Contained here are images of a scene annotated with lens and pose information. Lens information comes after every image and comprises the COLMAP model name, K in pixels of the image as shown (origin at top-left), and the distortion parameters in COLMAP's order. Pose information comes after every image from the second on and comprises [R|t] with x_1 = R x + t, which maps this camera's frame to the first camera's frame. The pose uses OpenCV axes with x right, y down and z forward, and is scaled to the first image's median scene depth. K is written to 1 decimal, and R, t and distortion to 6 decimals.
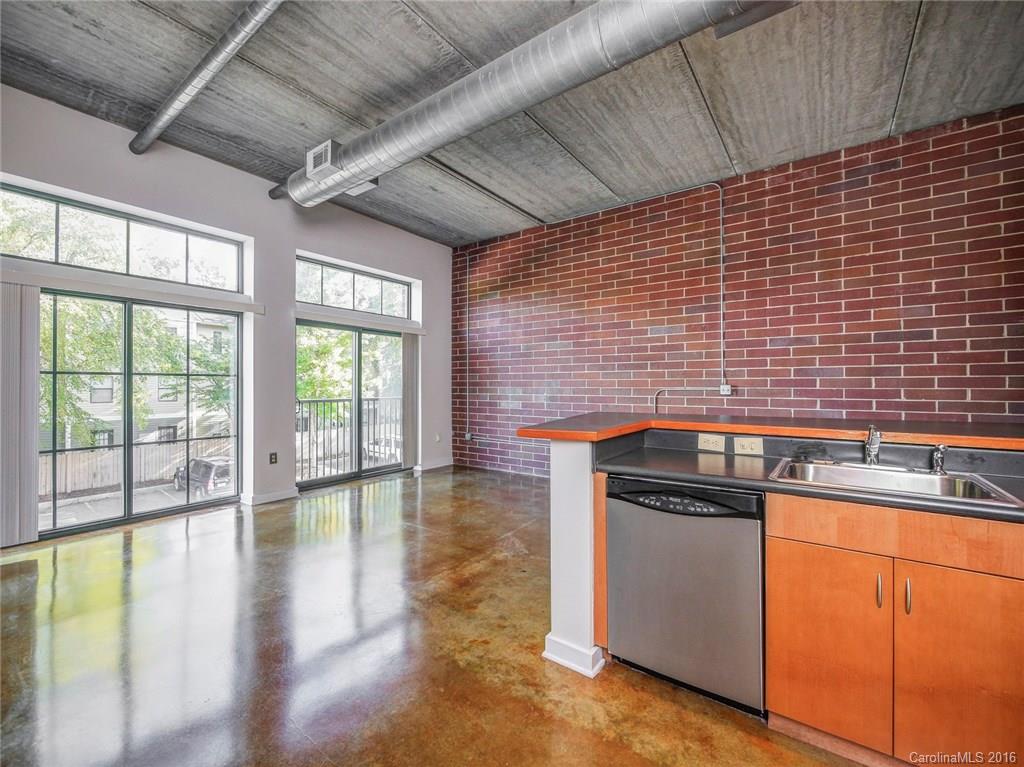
lens RADIAL K [[435.3, 0, 515.4], [0, 435.3, 382.8], [0, 0, 1]] dist [-0.003127, -0.000392]
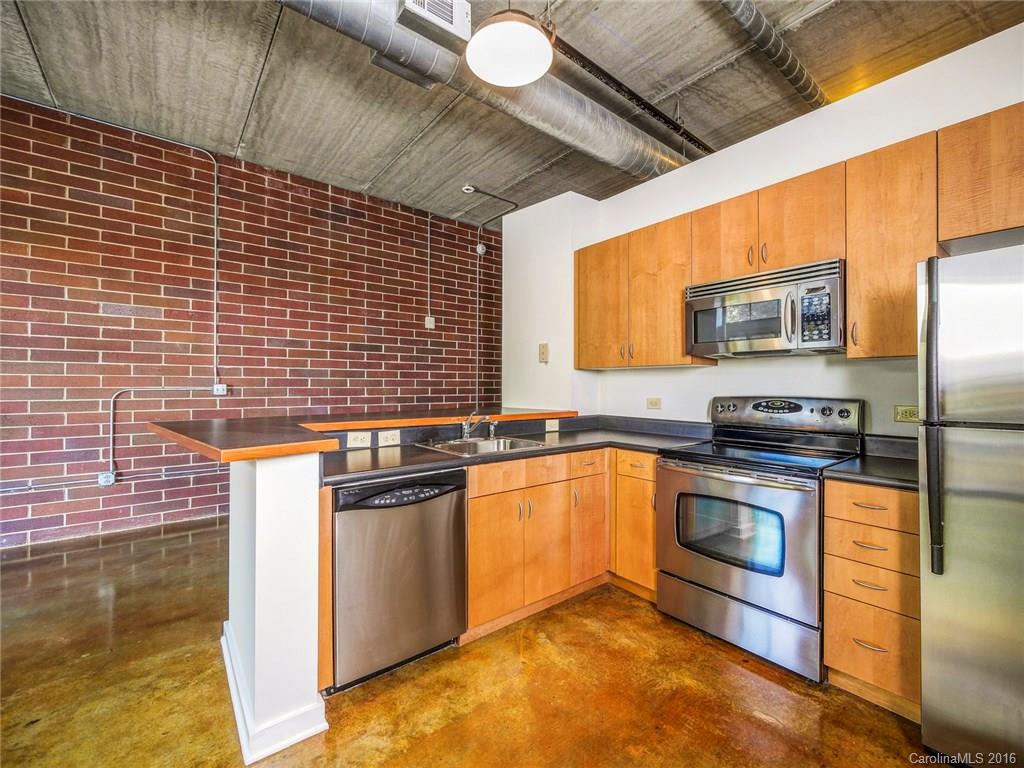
lens RADIAL K [[435.3, 0, 516.7], [0, 435.3, 384.3], [0, 0, 1]] dist [-0.003127, -0.000392]
pose [[0.260204, 0.003230, 0.965548, -0.223003], [-0.009104, 0.999958, -0.000892, 0.000575], [-0.965511, -0.008558, 0.260223, 0.172312]]
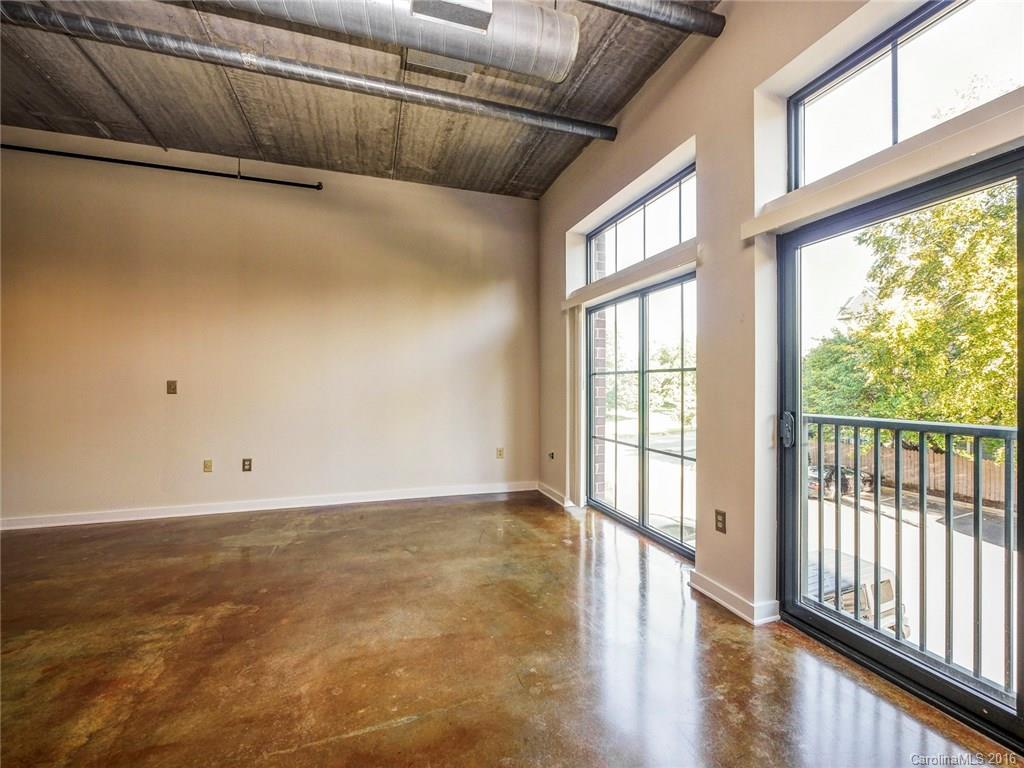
lens RADIAL K [[435.3, 0, 515.7], [0, 435.3, 386.1], [0, 0, 1]] dist [-0.003127, -0.000392]
pose [[-0.582205, 0.002102, -0.813040, 0.023475], [0.004196, 0.999991, -0.000420, 0.007793], [0.813031, -0.003656, -0.582208, 1.132771]]
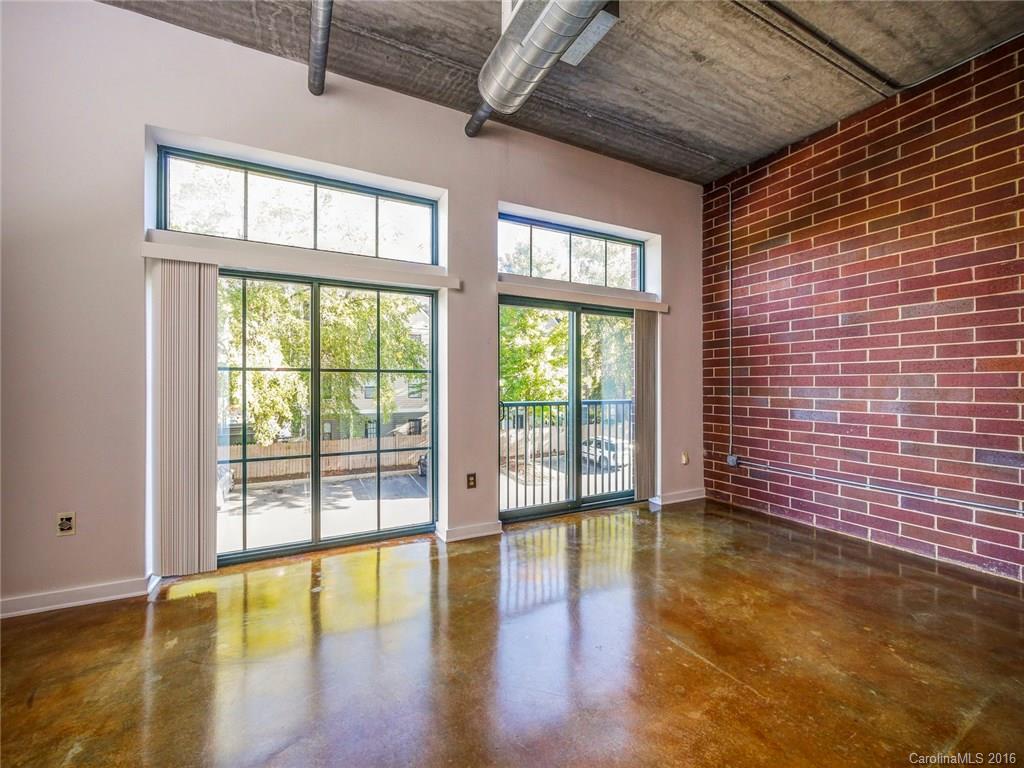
lens RADIAL K [[435.3, 0, 514.0], [0, 435.3, 383.5], [0, 0, 1]] dist [-0.003127, -0.000392]
pose [[0.891939, -0.001612, -0.452153, -0.152595], [0.003302, 0.999990, 0.002950, 0.003166], [0.452144, -0.004125, 0.891935, 0.368137]]
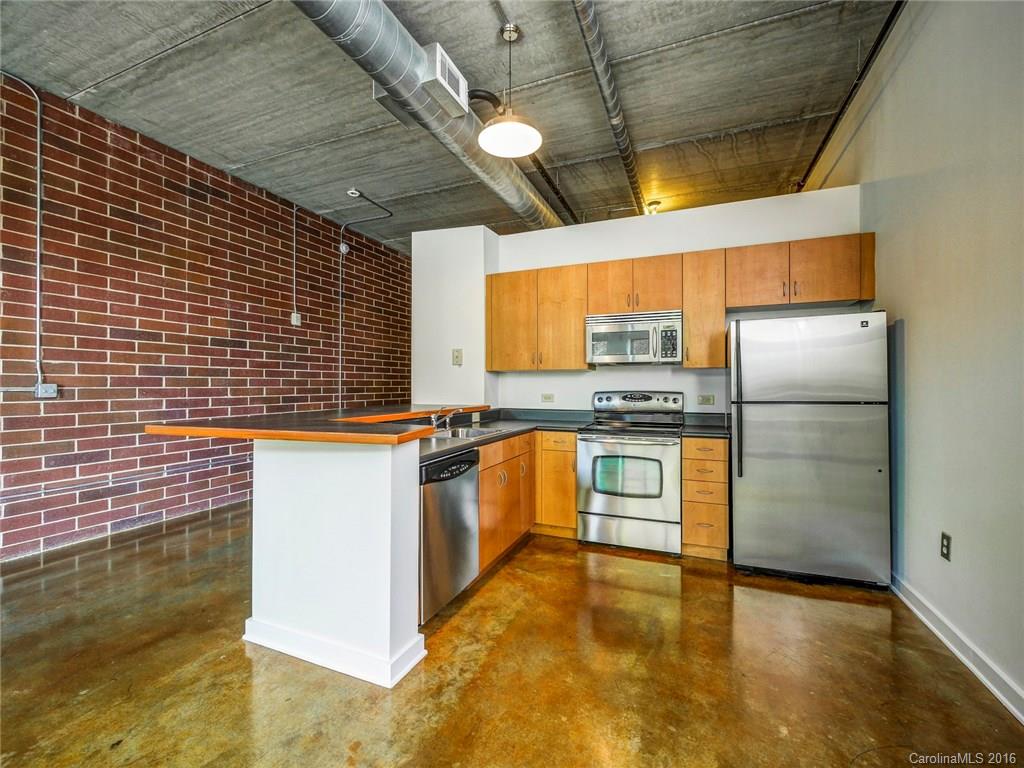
lens RADIAL K [[435.3, 0, 516.2], [0, 435.3, 383.5], [0, 0, 1]] dist [-0.003127, -0.000392]
pose [[-0.236854, 0.003819, 0.971538, -0.377731], [-0.006153, 0.999966, -0.005431, 0.003772], [-0.971526, -0.007264, -0.236823, 0.422948]]
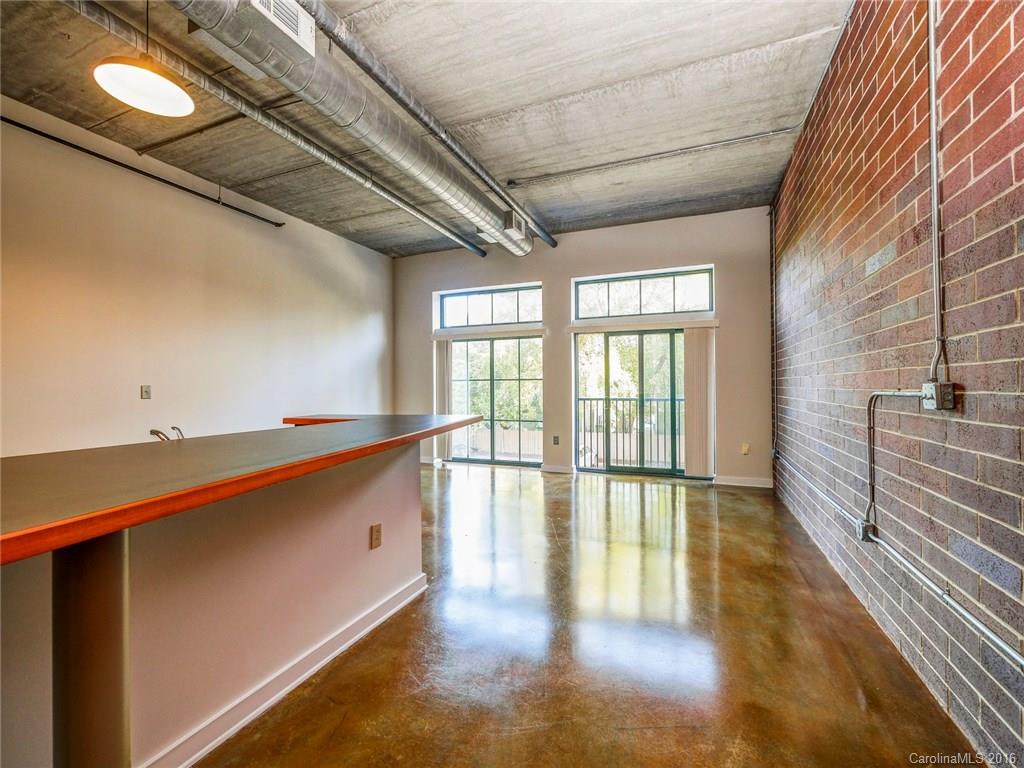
lens RADIAL K [[435.3, 0, 514.8], [0, 435.3, 383.5], [0, 0, 1]] dist [-0.003127, -0.000392]
pose [[0.233213, -0.007425, -0.972397, 0.744209], [0.012965, 0.999906, -0.004526, 0.002667], [0.972339, -0.011552, 0.233287, 0.577108]]
